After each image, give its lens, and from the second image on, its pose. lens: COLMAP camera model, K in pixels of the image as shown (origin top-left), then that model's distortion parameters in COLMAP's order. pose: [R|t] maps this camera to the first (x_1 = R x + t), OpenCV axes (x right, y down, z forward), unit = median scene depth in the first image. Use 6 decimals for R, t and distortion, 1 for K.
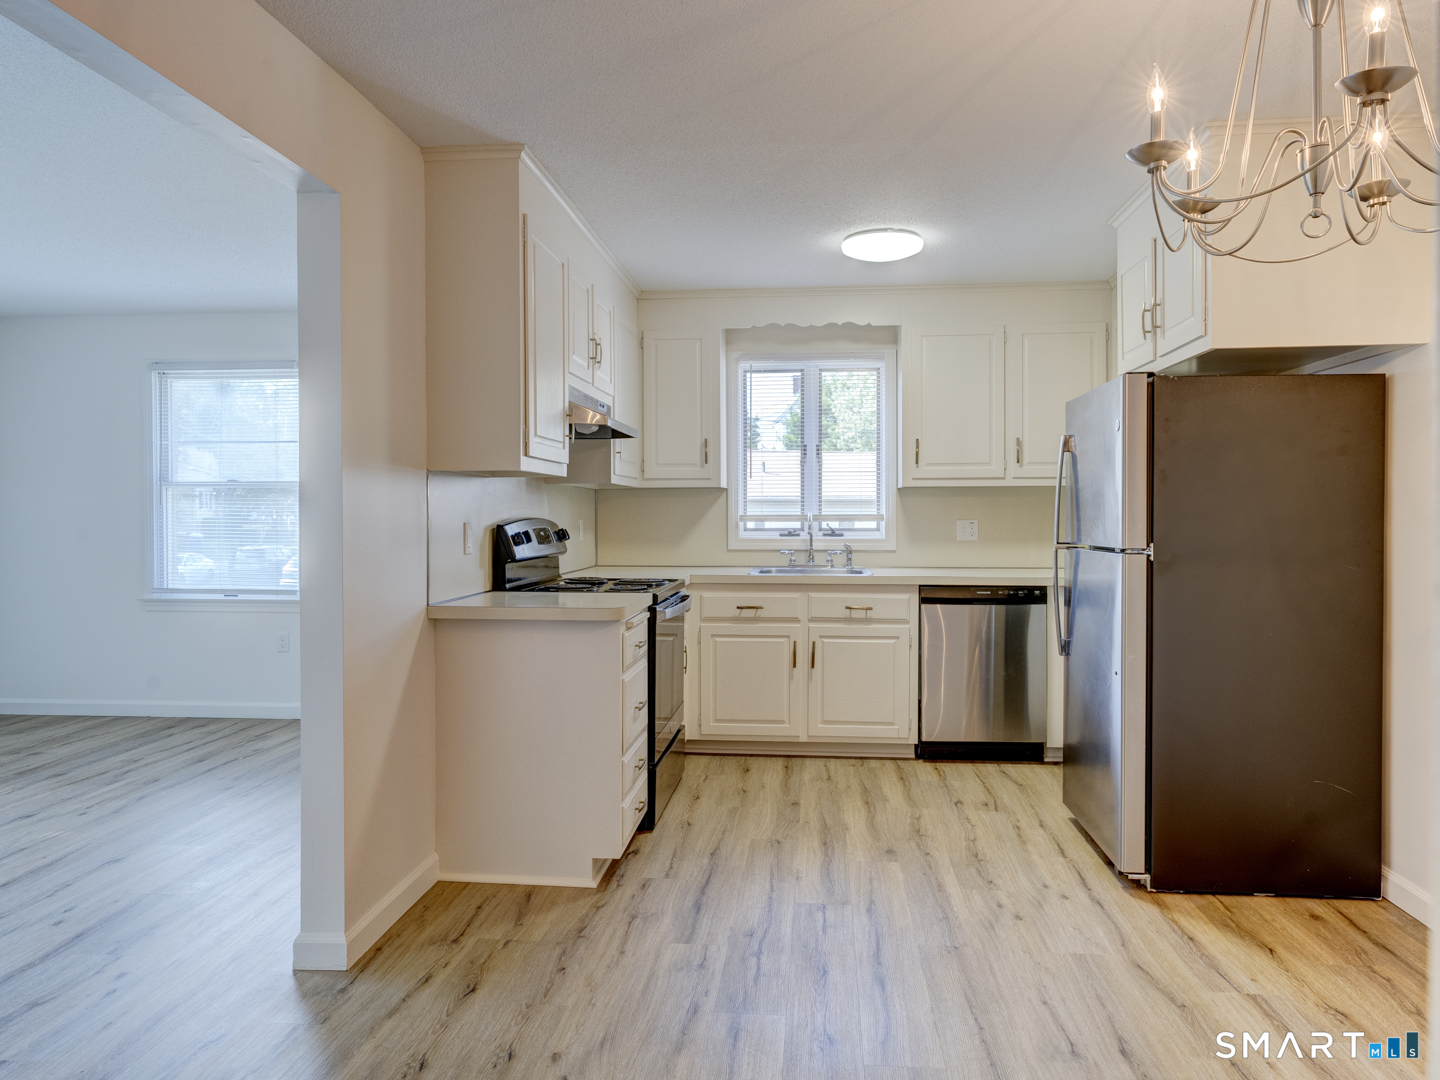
lens RADIAL K [[1106.1, 0, 516.6], [0, 1106.1, 524.8], [0, 0, 1]] dist [0.000379, 0.001033]
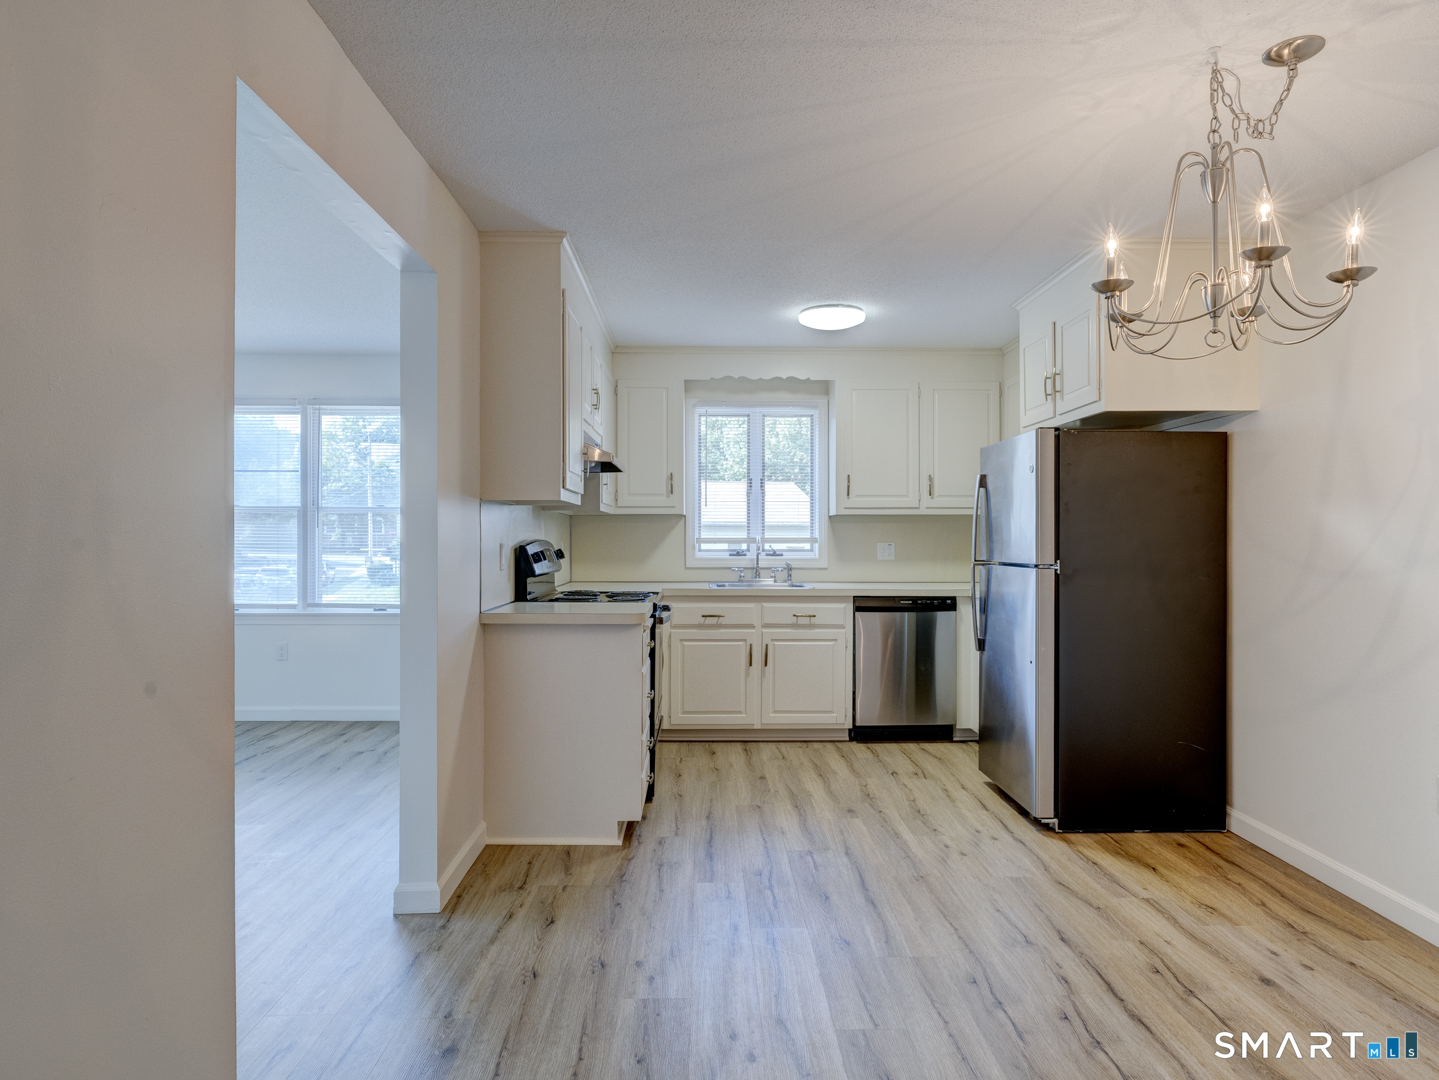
lens RADIAL K [[1052.5, 0, 512.3], [0, 1052.5, 534.7], [0, 0, 1]] dist [-0.001010, 0.001364]
pose [[0.994358, 0.003031, 0.106031, -0.166561], [-0.001775, 0.999927, -0.011942, 0.002296], [-0.106059, 0.011687, 0.994291, -0.133482]]
